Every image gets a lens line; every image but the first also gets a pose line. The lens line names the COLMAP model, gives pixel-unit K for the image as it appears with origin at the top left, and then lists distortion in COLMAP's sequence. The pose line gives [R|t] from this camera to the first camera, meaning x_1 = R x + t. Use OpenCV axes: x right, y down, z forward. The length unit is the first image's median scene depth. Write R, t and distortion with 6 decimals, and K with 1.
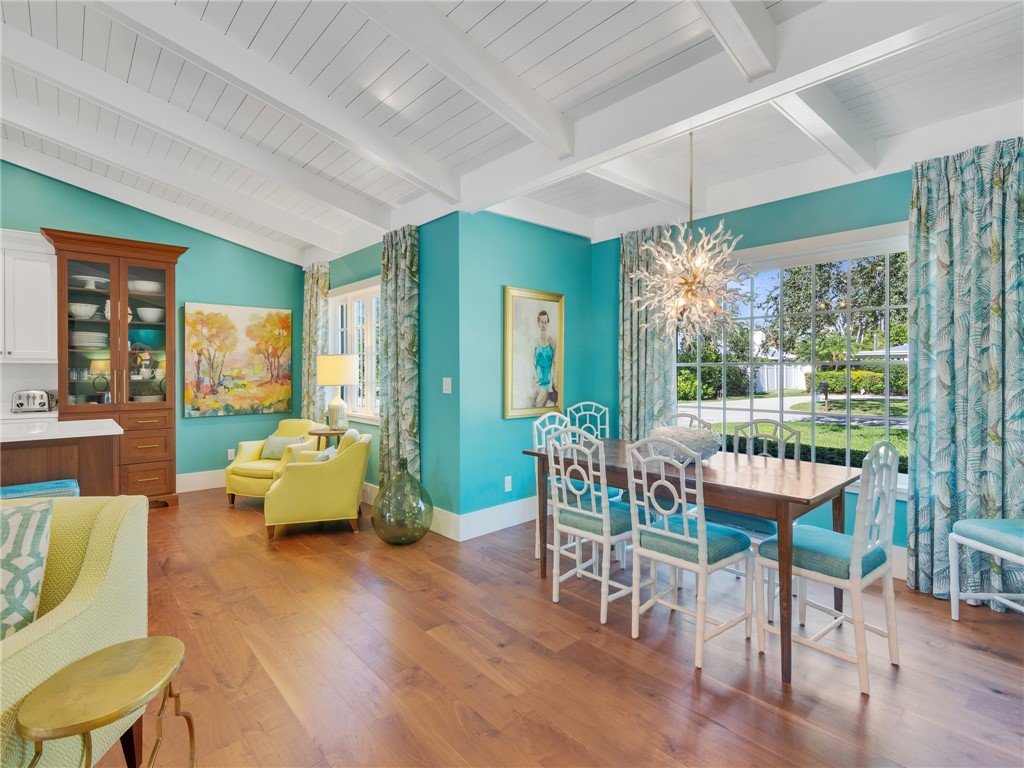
lens RADIAL K [[507.3, 0, 516.2], [0, 507.3, 370.9], [0, 0, 1]] dist [0.001272, 0.000654]
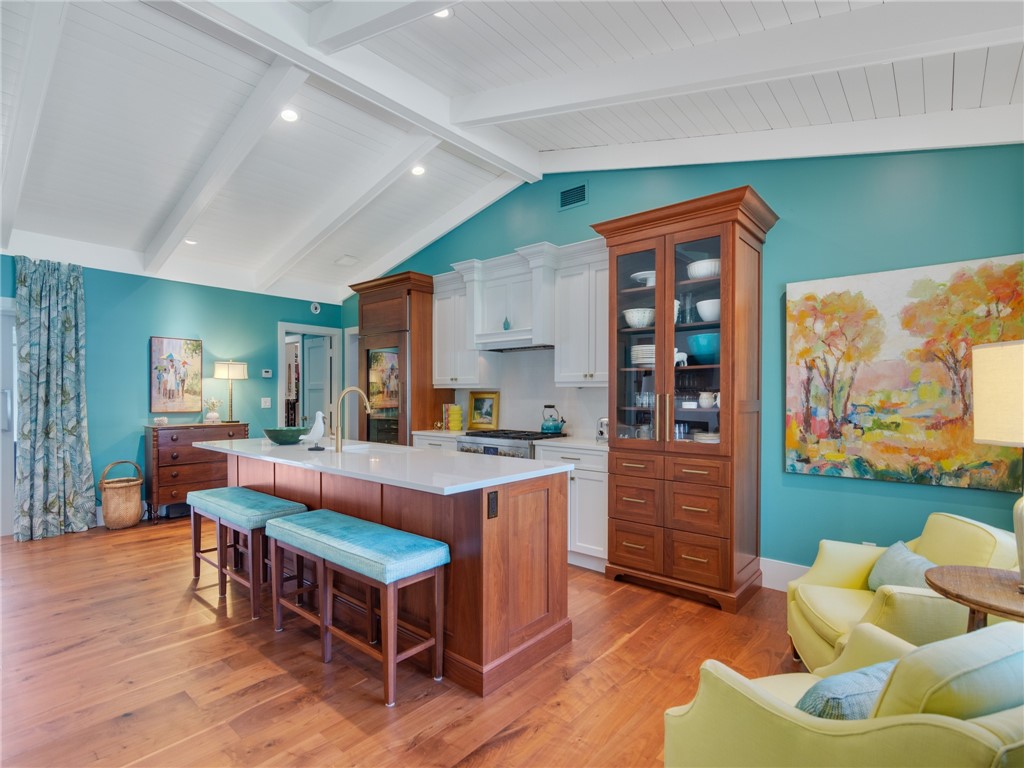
lens RADIAL K [[501.5, 0, 511.0], [0, 501.5, 401.8], [0, 0, 1]] dist [-0.001806, 0.000176]
pose [[0.132982, 0.012608, -0.991038, -0.118554], [-0.005216, 0.999914, 0.012021, 0.001781], [0.991105, 0.003571, 0.133036, 0.734819]]
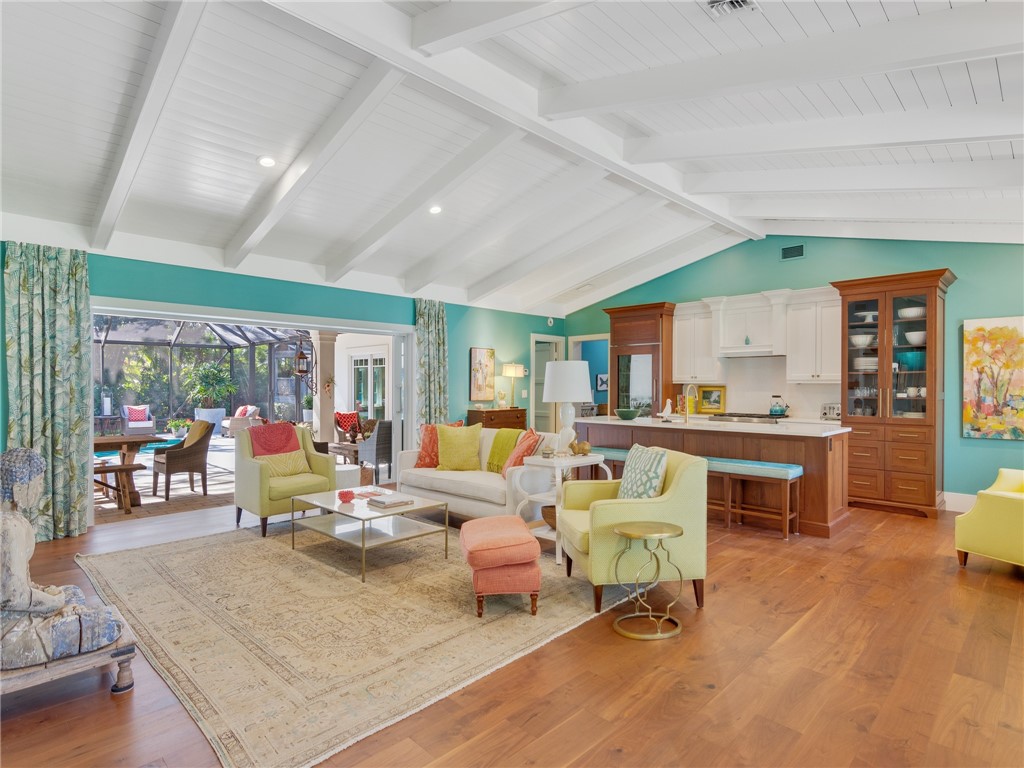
lens RADIAL K [[540.3, 0, 510.7], [0, 540.3, 390.1], [0, 0, 1]] dist [-0.003509, 0.000383]
pose [[0.052872, 0.007195, -0.998575, 0.435033], [-0.004455, 0.999966, 0.006969, -0.003328], [0.998591, 0.004081, 0.052902, 0.080298]]
